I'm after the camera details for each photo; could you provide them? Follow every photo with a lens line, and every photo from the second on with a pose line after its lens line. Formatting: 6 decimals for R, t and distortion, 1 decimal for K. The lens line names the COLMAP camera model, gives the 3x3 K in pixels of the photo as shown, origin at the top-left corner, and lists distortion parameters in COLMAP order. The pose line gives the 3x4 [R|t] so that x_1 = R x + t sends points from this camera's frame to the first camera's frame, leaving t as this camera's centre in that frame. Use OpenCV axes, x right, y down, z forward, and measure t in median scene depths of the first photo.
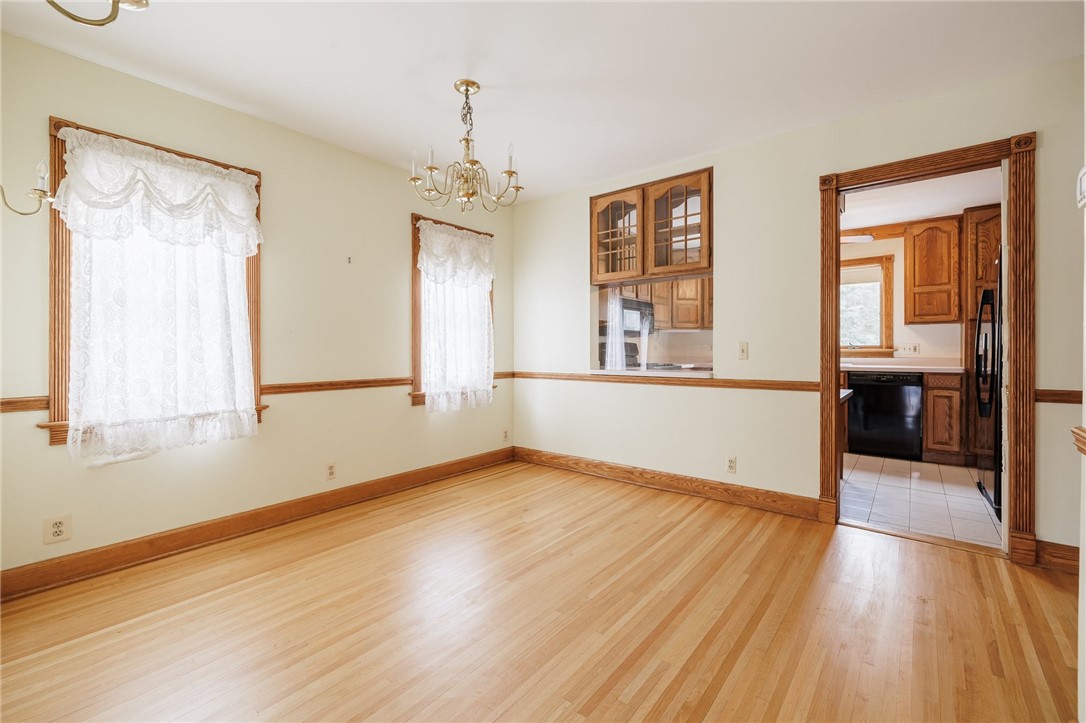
lens RADIAL K [[455.8, 0, 542.9], [0, 455.8, 351.2], [0, 0, 1]] dist [0.000489, -0.000834]
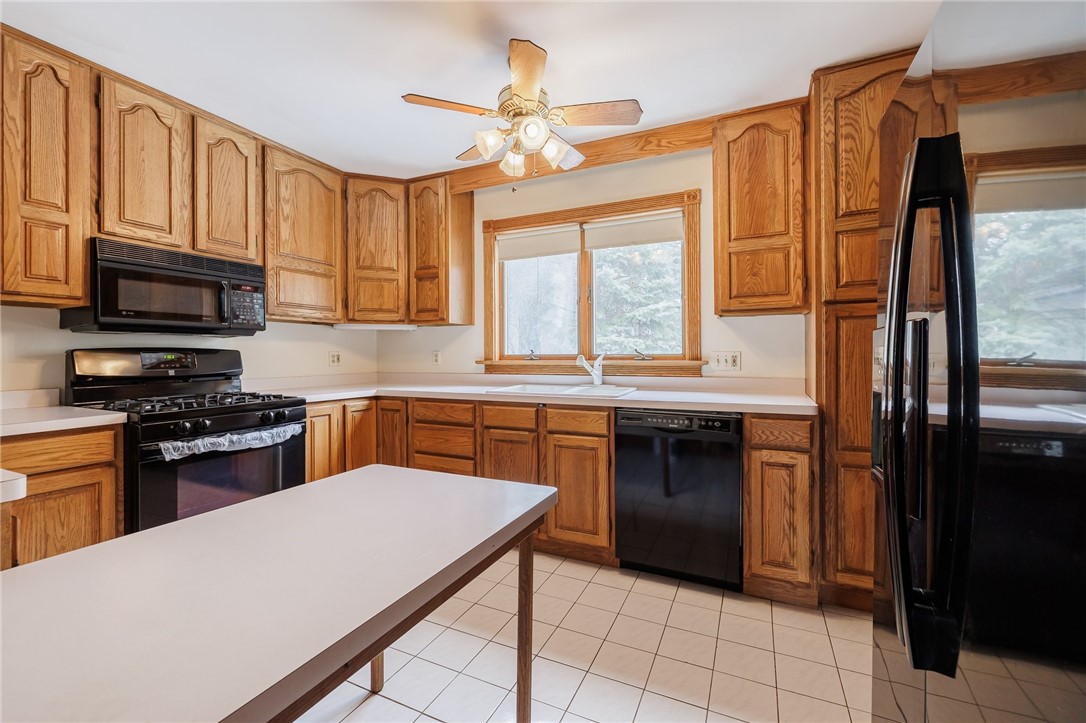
lens RADIAL K [[455.8, 0, 545.0], [0, 455.8, 350.3], [0, 0, 1]] dist [0.000489, -0.000834]
pose [[0.968246, -0.000984, 0.249996, 0.484546], [0.003346, 0.999954, -0.009024, -0.014444], [-0.249975, 0.009574, 0.968205, 0.555038]]
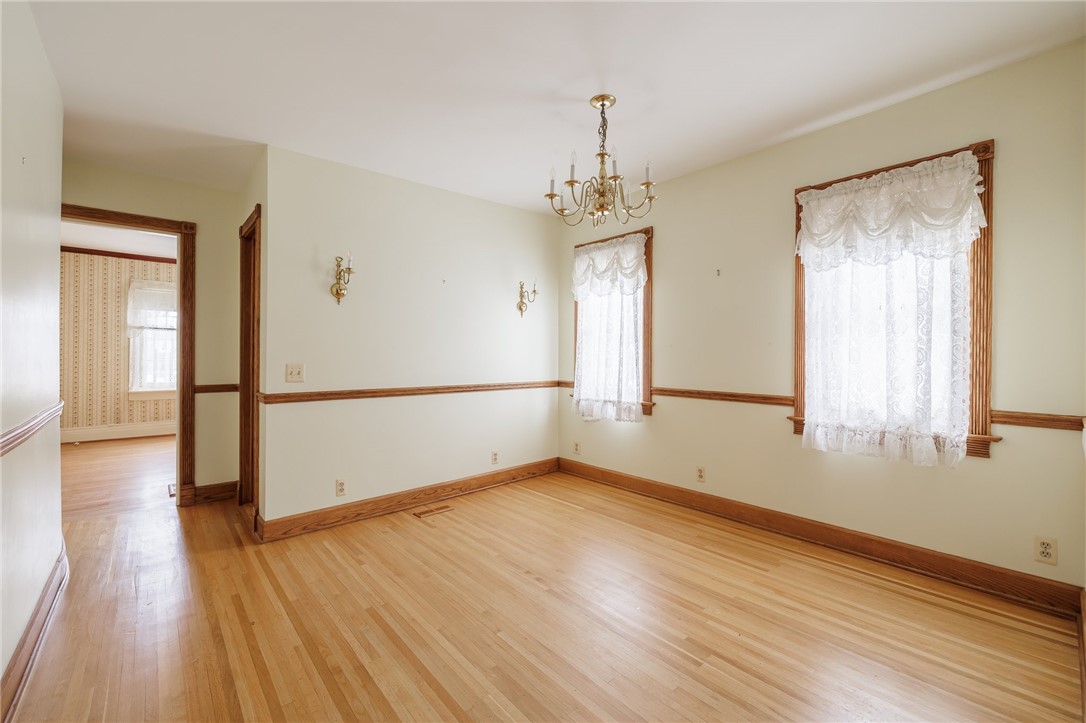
lens RADIAL K [[455.8, 0, 543.8], [0, 455.8, 356.9], [0, 0, 1]] dist [0.000489, -0.000834]
pose [[-0.166339, -0.005771, -0.986052, 0.889125], [-0.020058, 0.999796, -0.002468, -0.003248], [0.985865, 0.019367, -0.166421, 1.106083]]
